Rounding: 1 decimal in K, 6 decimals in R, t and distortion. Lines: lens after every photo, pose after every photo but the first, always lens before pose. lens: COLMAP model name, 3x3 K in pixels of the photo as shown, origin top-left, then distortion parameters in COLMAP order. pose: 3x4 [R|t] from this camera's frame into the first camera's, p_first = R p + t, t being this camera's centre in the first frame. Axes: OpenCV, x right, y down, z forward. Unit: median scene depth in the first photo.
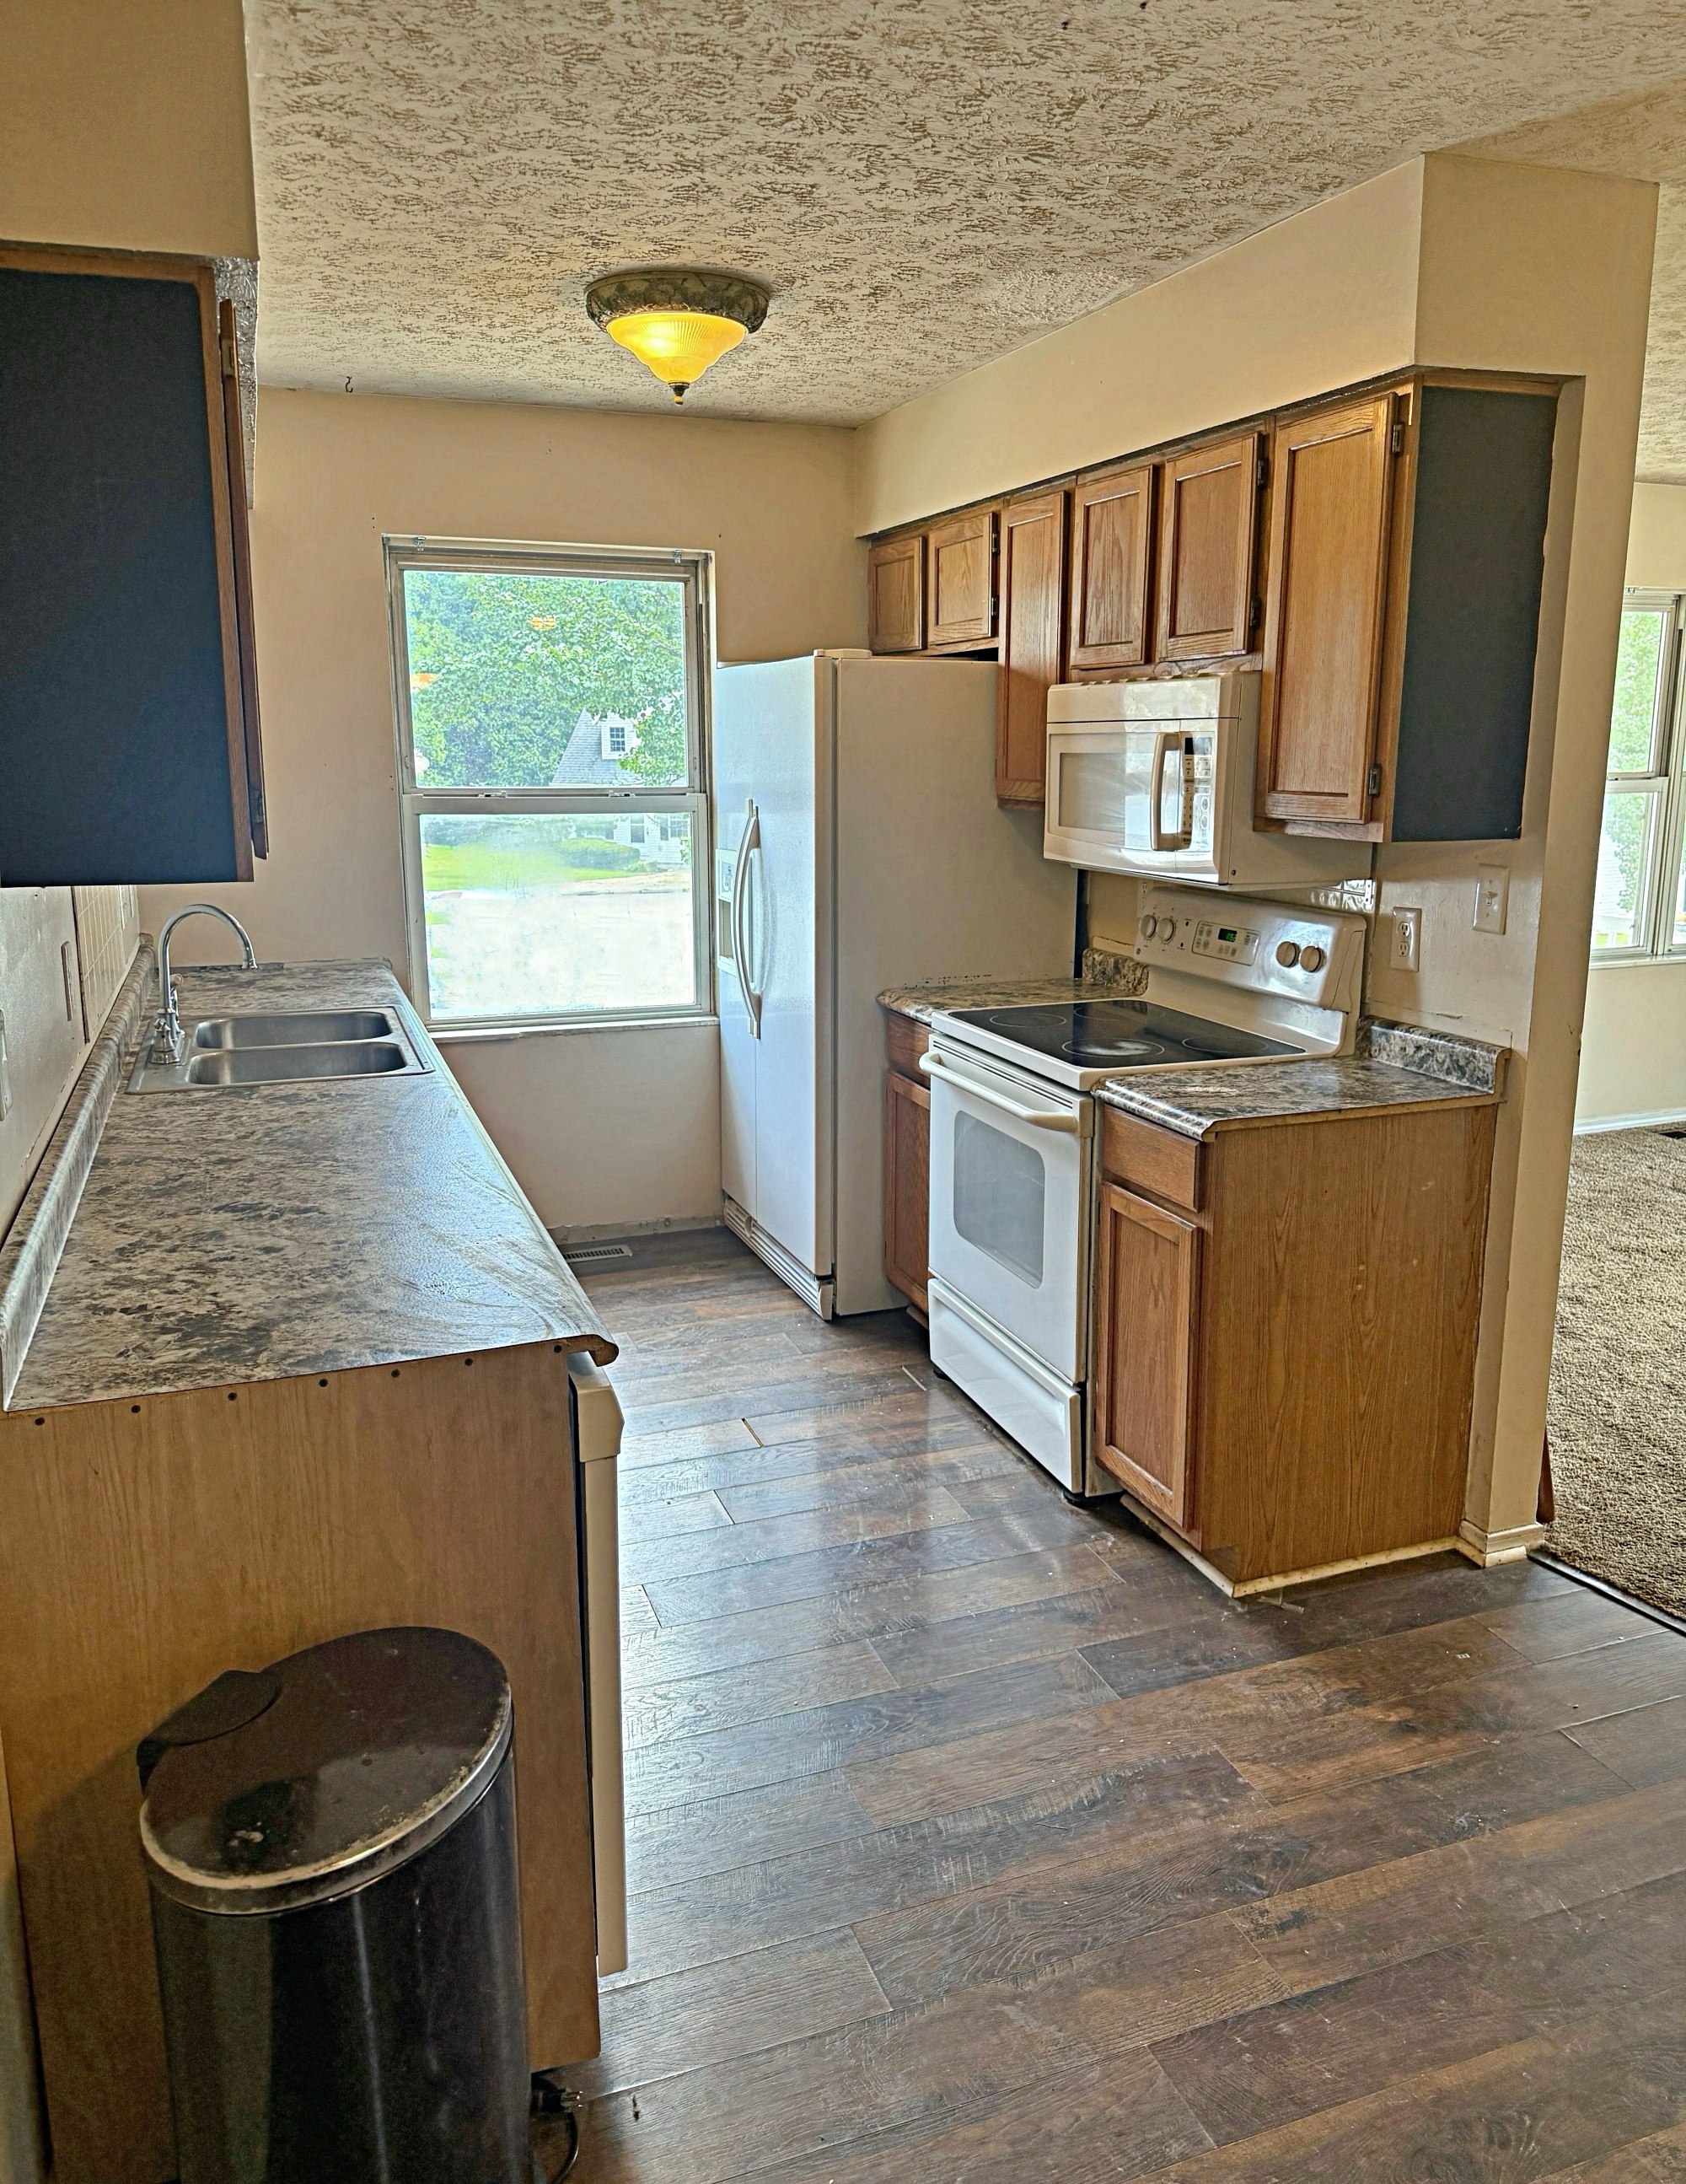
lens RADIAL K [[1597.1, 0, 832.4], [0, 1597.1, 1047.4], [0, 0, 1]] dist [0.033818, -0.028043]
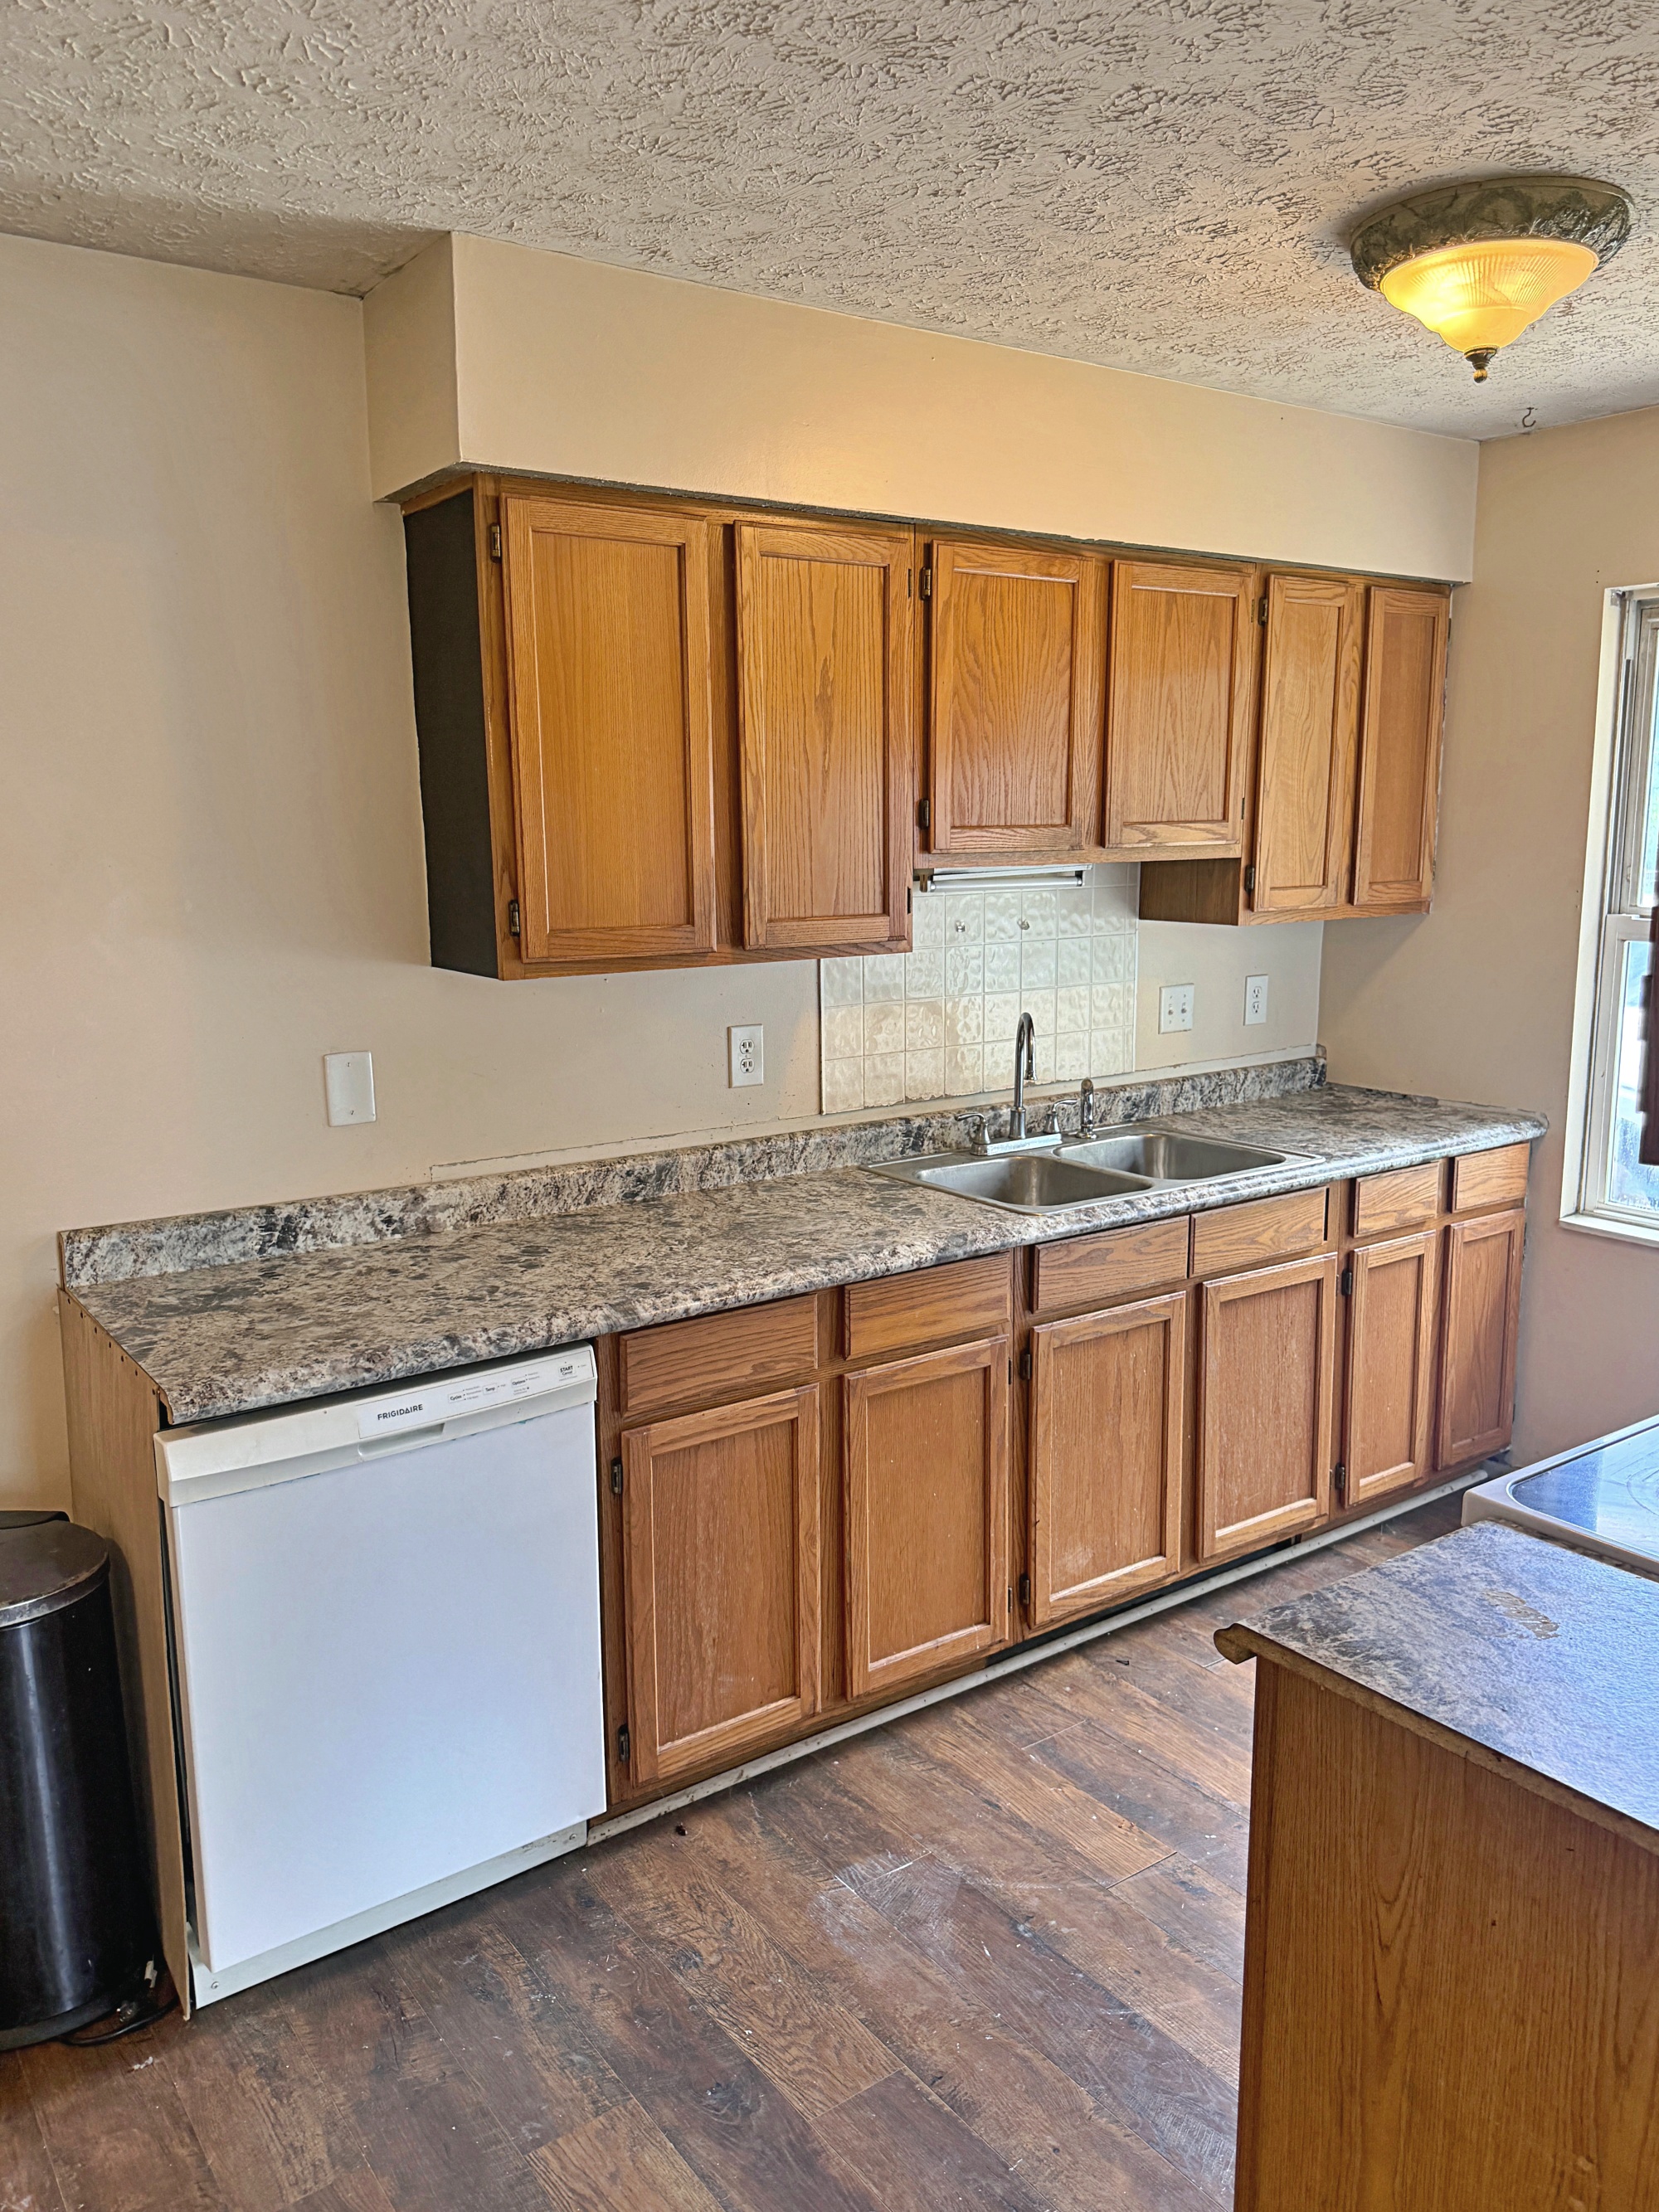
lens RADIAL K [[1609.6, 0, 816.6], [0, 1609.6, 1101.4], [0, 0, 1]] dist [0.026279, -0.029804]
pose [[0.278530, 0.164676, -0.946204, 0.551544], [-0.180214, 0.976653, 0.116927, -0.127880], [0.943369, 0.137951, 0.301704, 0.571197]]
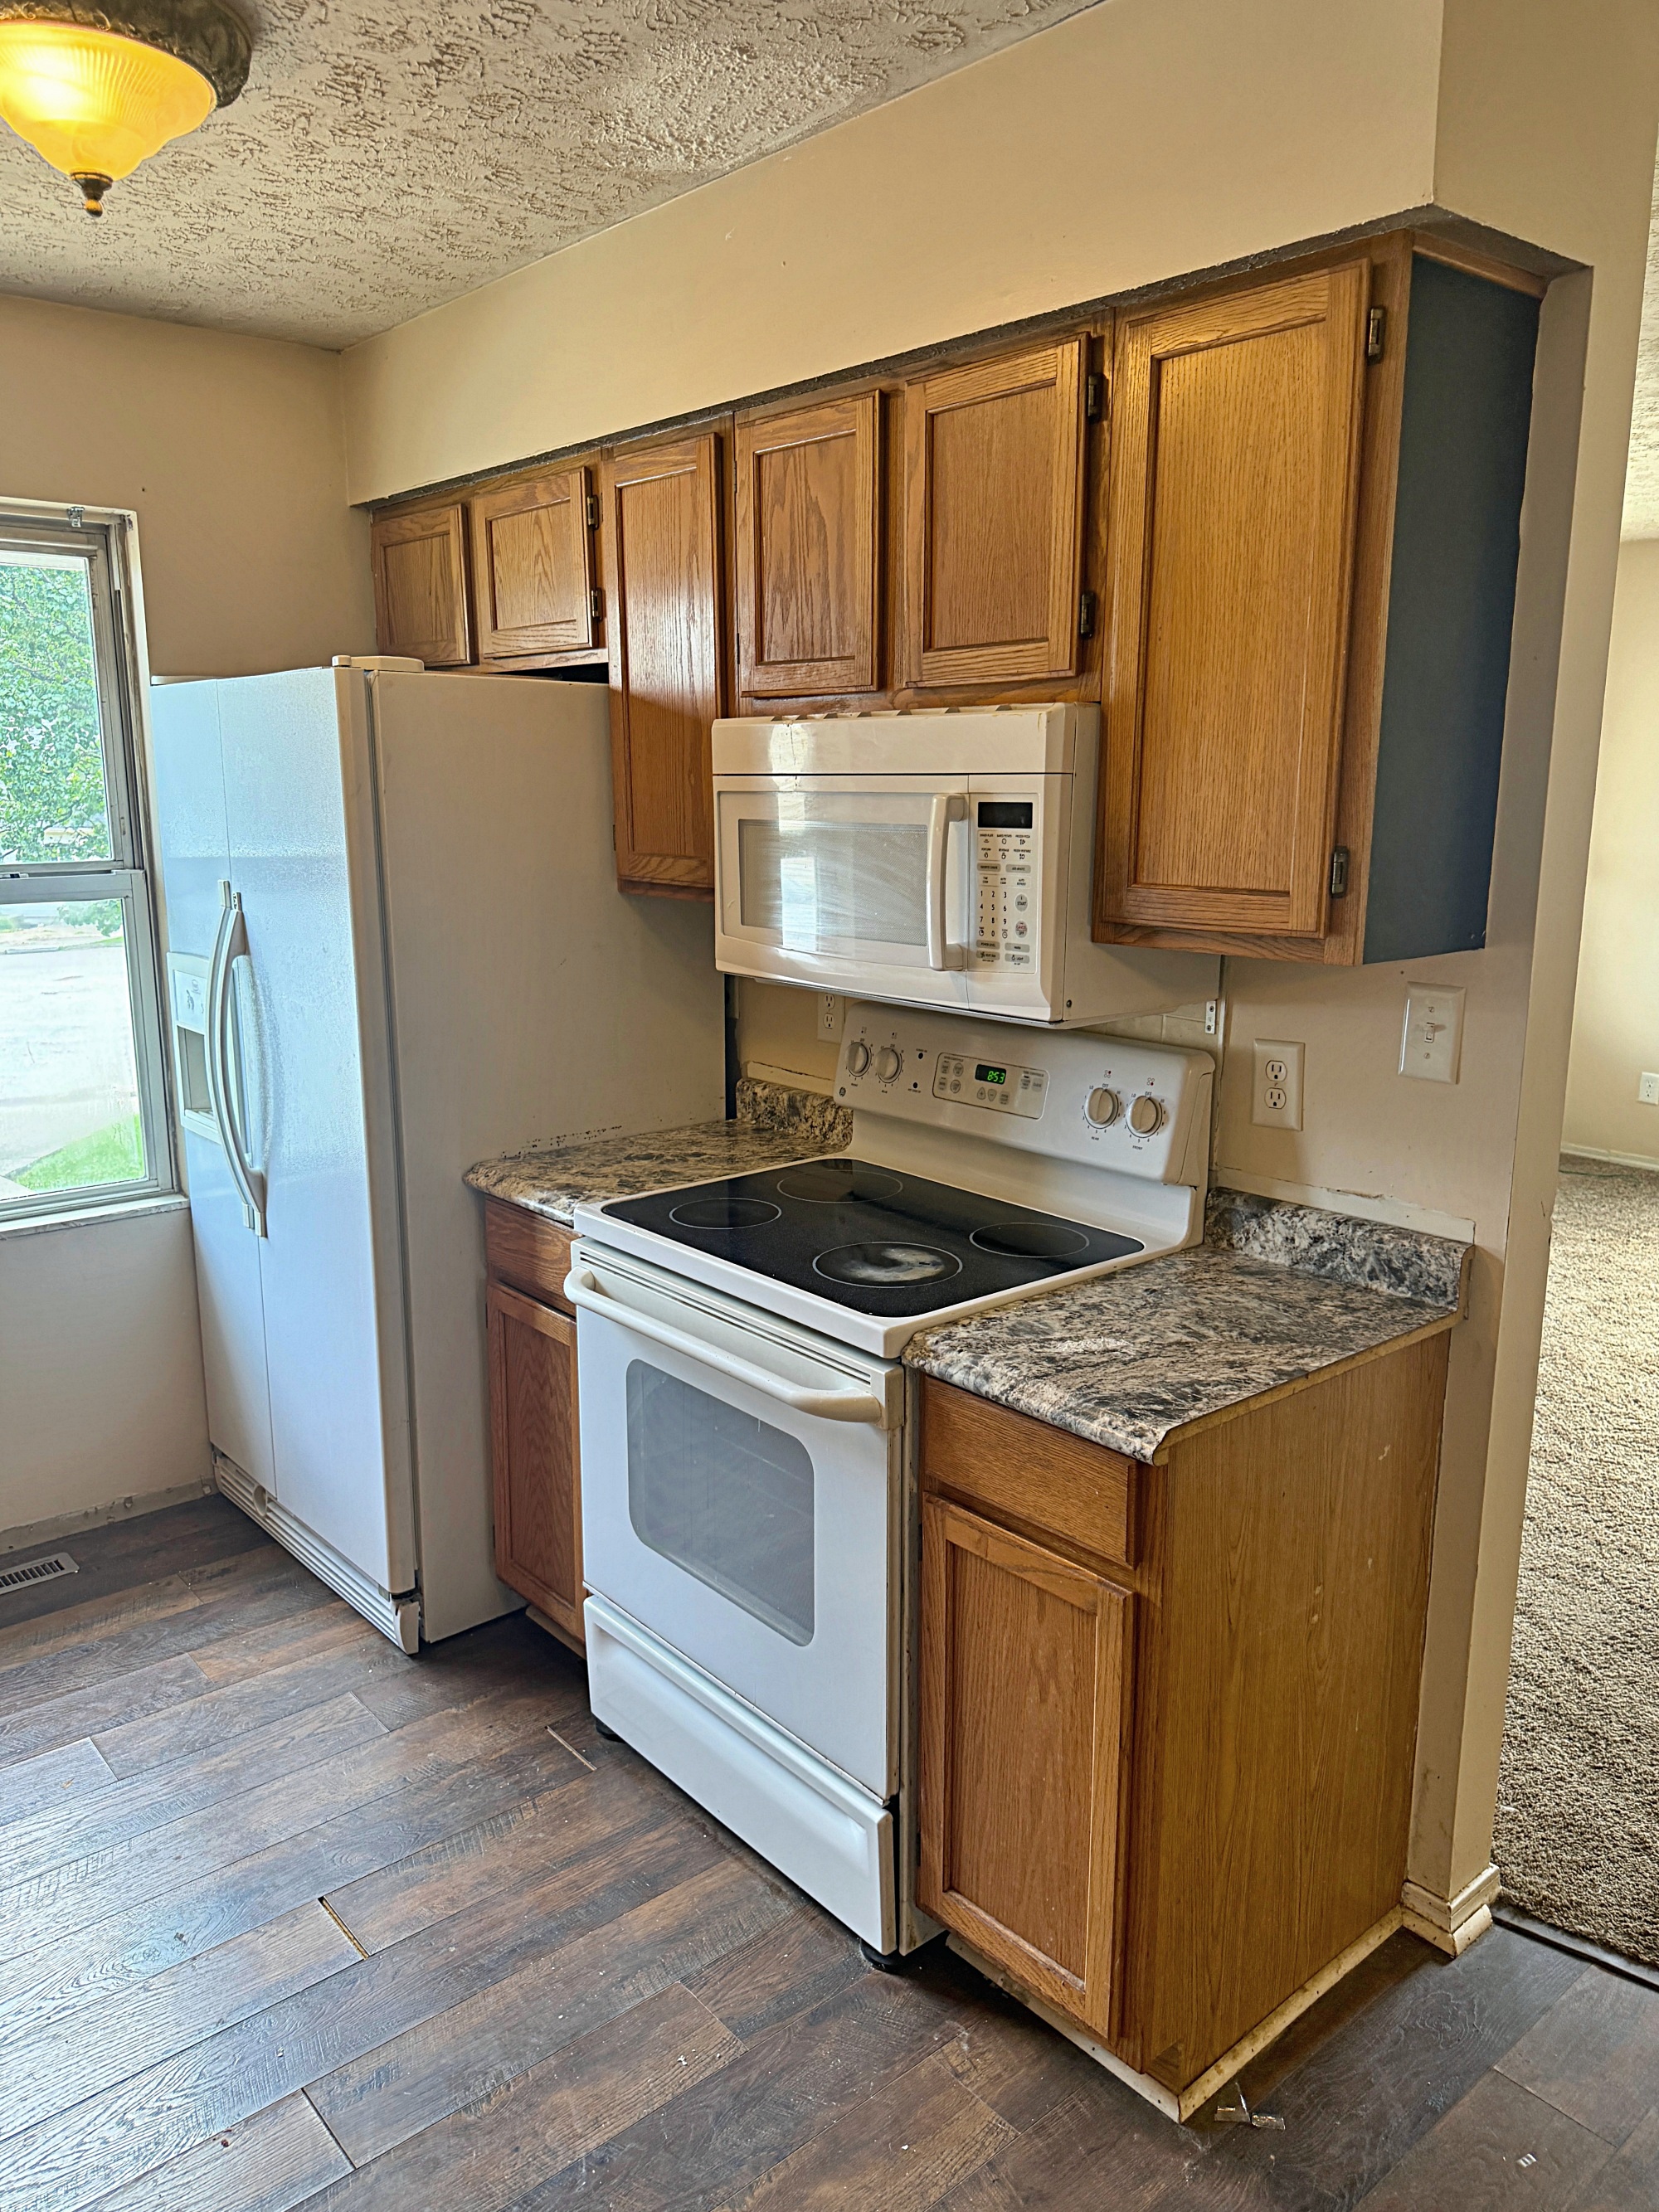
lens RADIAL K [[1609.6, 0, 852.5], [0, 1609.6, 1106.2], [0, 0, 1]] dist [0.026279, -0.029804]
pose [[0.934751, -0.067537, 0.348826, -0.067688], [0.064218, 0.997713, 0.021084, -0.081457], [-0.349453, 0.002693, 0.936950, 0.380081]]
